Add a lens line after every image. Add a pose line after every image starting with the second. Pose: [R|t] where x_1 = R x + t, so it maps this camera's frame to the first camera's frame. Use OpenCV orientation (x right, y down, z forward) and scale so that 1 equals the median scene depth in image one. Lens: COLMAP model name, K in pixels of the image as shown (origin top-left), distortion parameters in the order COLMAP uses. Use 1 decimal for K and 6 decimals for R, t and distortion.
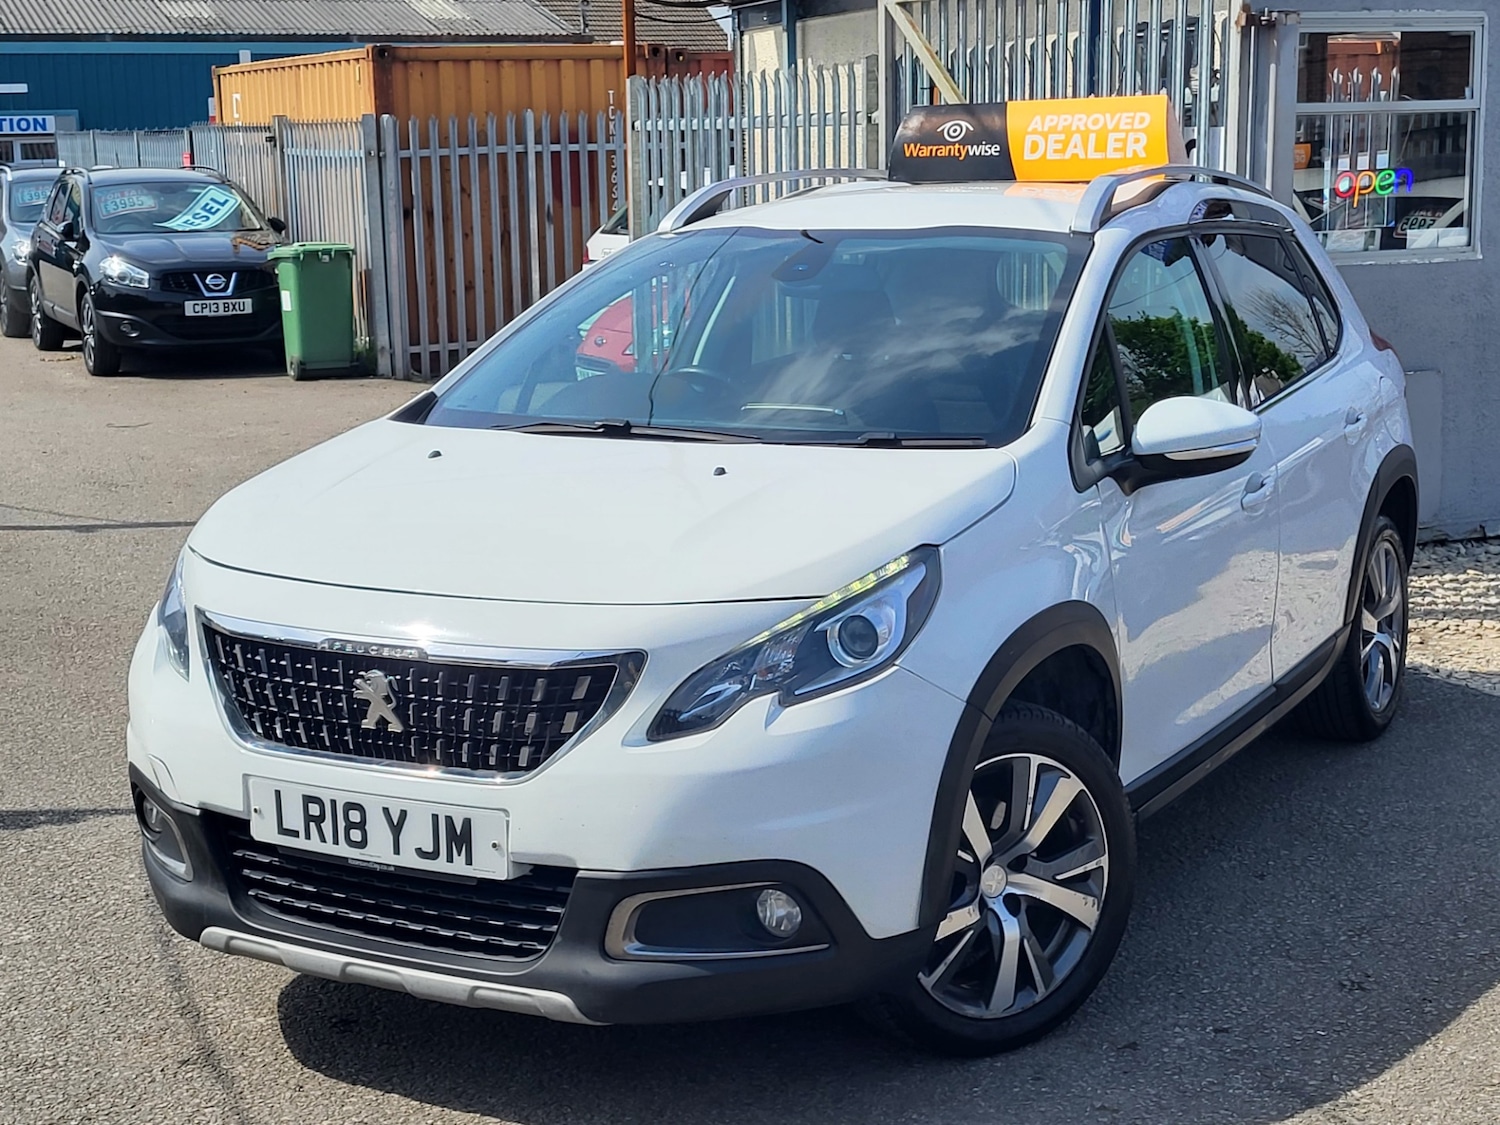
lens RADIAL K [[2300.7, 0, 744.2], [0, 2300.7, 481.6], [0, 0, 1]] dist [0.032776, 0.034393]
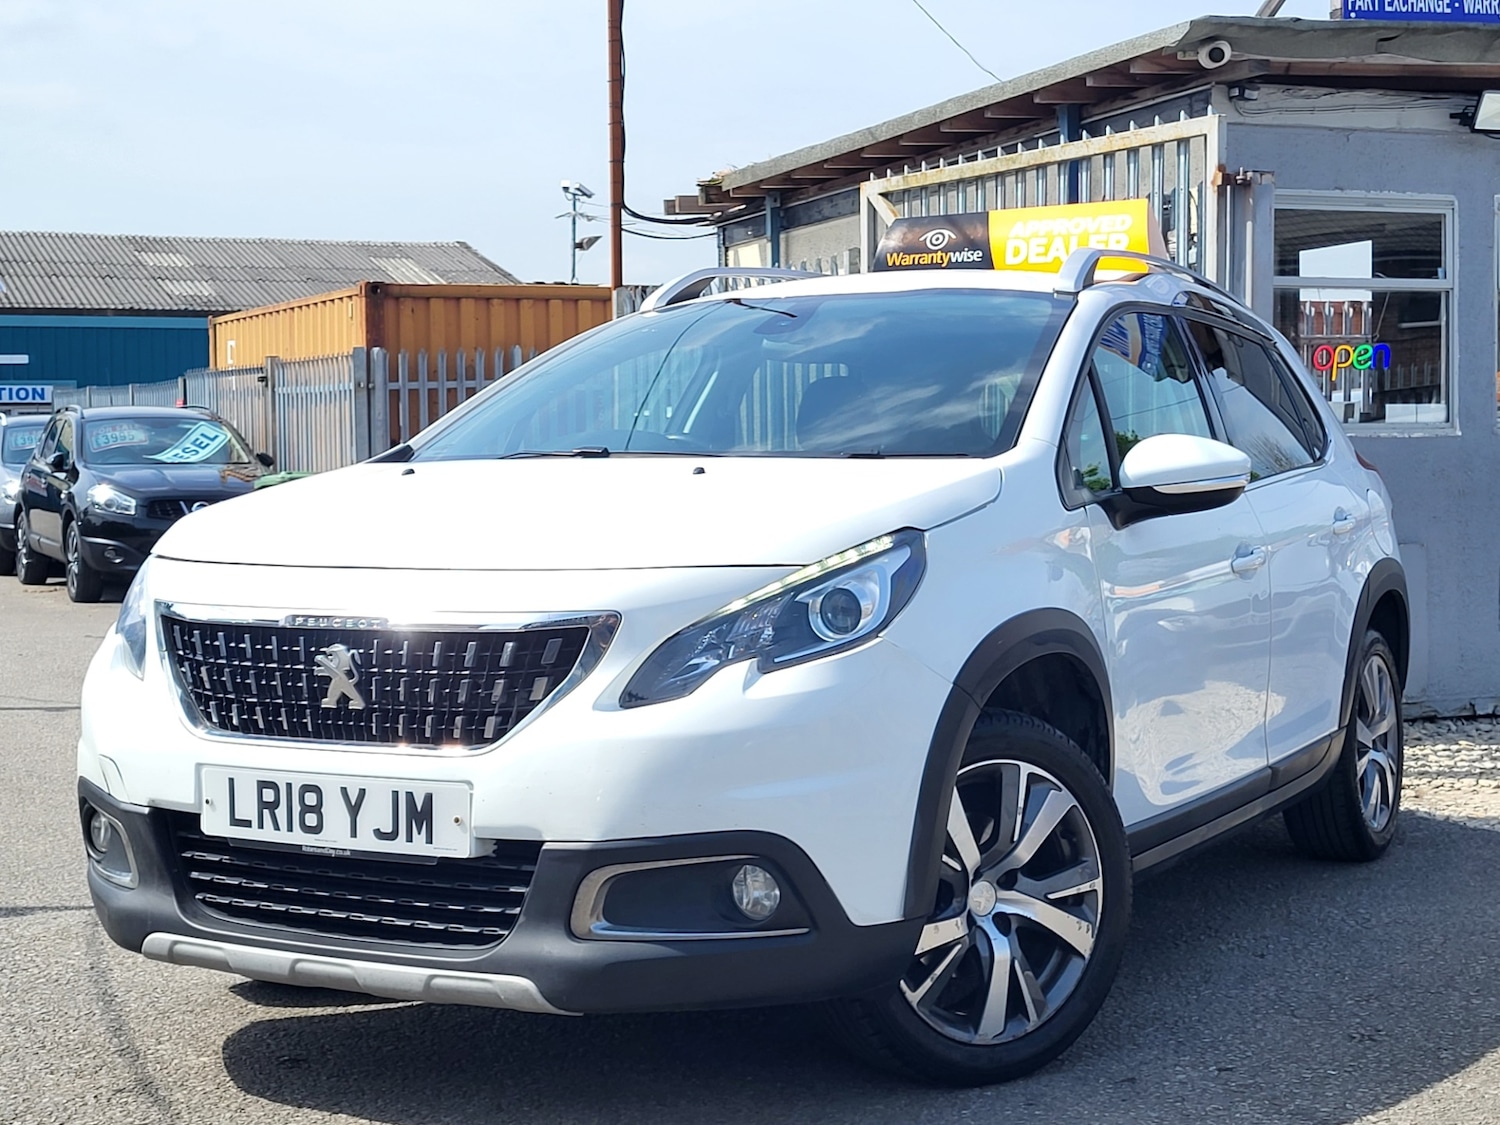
lens RADIAL K [[2273.9, 0, 732.3], [0, 2273.9, 452.6], [0, 0, 1]] dist [0.030206, 0.061271]
pose [[0.999938, 0.010931, 0.001955, 0.001508], [-0.010532, 0.989366, -0.145066, 0.132944], [-0.003520, 0.145036, 0.989420, 0.046371]]
